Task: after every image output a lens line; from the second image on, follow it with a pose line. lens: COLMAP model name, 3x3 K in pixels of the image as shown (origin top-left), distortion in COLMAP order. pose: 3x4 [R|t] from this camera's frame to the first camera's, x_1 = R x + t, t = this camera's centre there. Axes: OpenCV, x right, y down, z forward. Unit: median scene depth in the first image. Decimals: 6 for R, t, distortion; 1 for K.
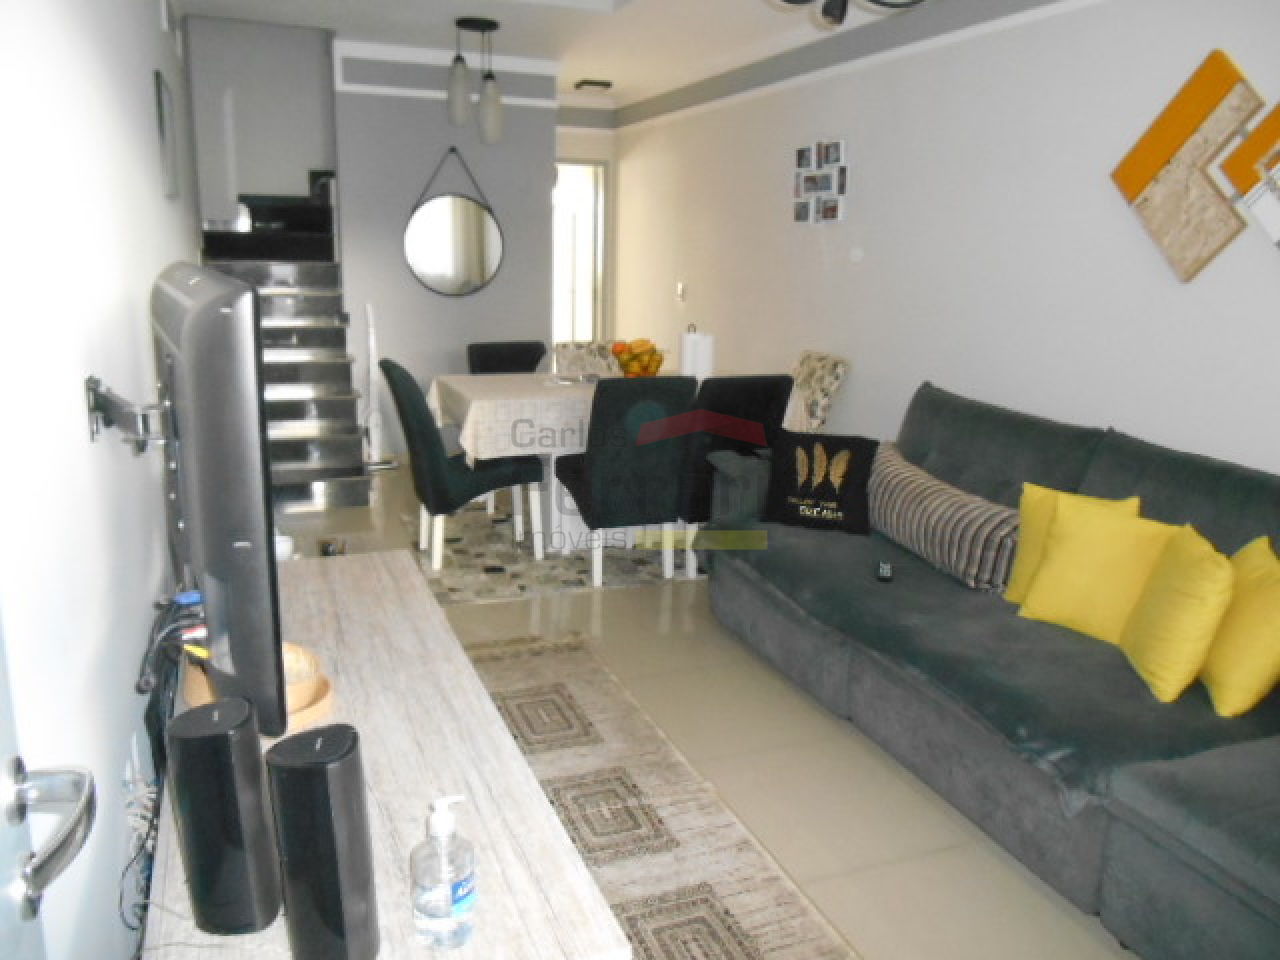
lens RADIAL K [[997.2, 0, 640.0], [0, 997.2, 480.0], [0, 0, 1]] dist [-0.005918, 0.001885]
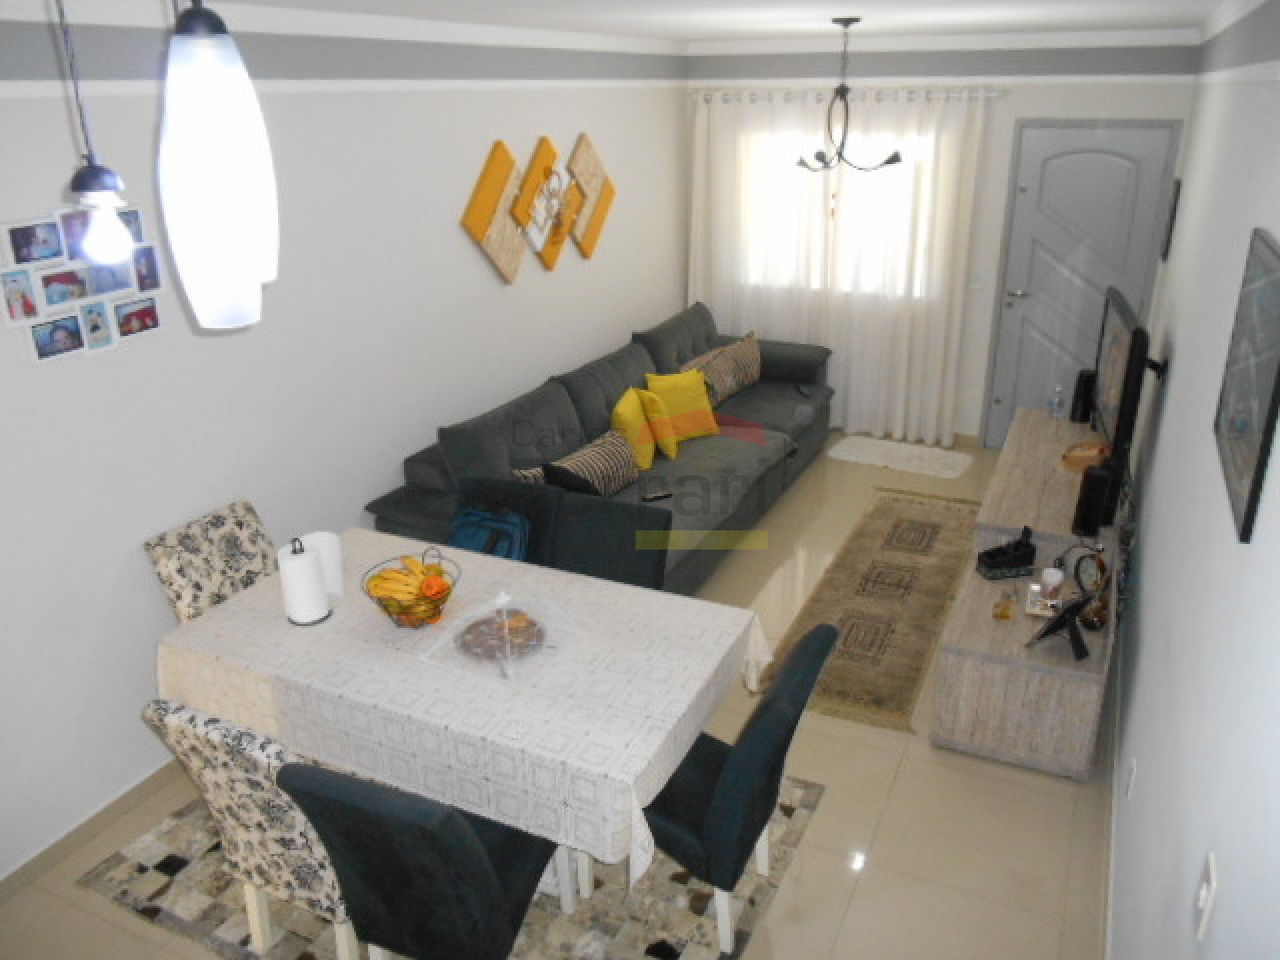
lens RADIAL K [[997.2, 0, 640.0], [0, 997.2, 480.0], [0, 0, 1]] dist [-0.005918, 0.001885]
pose [[-0.685910, -0.282000, 0.670823, -0.472994], [0.164079, 0.838183, 0.520123, -0.458579], [-0.708947, 0.466825, -0.528648, 1.154828]]
